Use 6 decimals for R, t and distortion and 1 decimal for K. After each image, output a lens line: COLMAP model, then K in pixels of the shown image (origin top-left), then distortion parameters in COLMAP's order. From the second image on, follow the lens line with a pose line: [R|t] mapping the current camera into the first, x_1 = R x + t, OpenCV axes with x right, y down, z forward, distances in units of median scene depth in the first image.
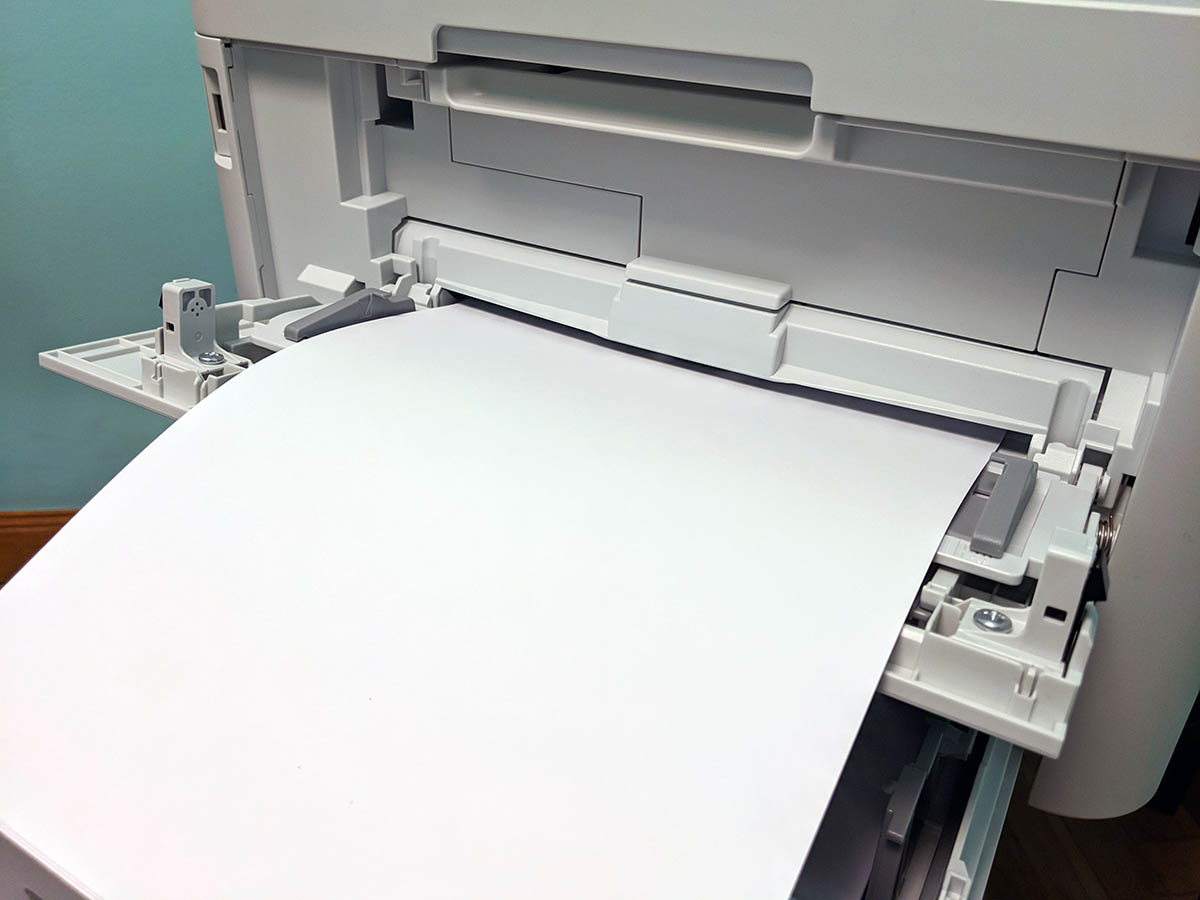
lens RADIAL K [[991.8, 0, 600.0], [0, 991.8, 450.0], [0, 0, 1]] dist [0.066886, -0.220016]
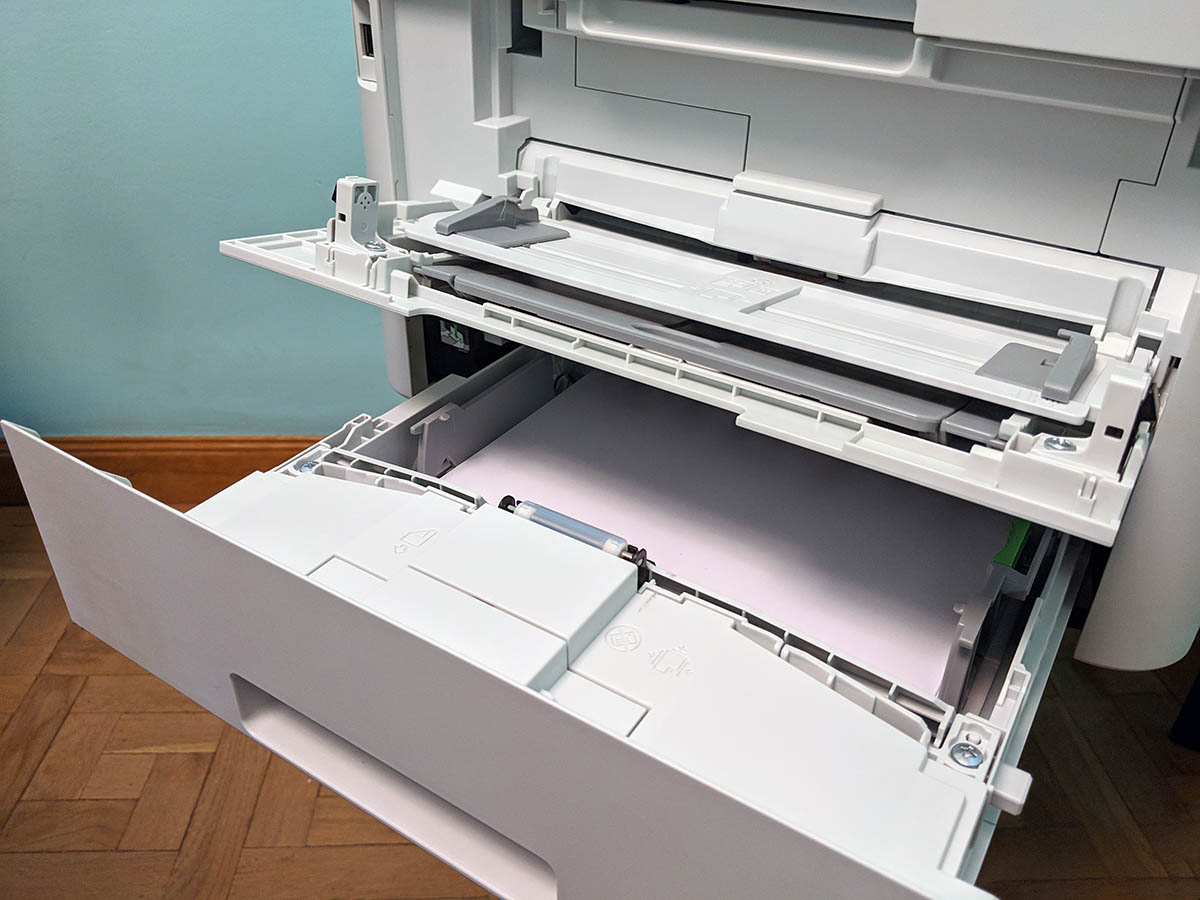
lens RADIAL K [[978.5, 0, 612.5], [0, 978.5, 451.4], [0, 0, 1]] dist [0.009979, -0.081204]
pose [[0.999092, 0.031601, -0.028564, -0.076001], [-0.030637, 0.998967, 0.033570, 0.099781], [0.029596, -0.032664, 0.999028, -0.134254]]
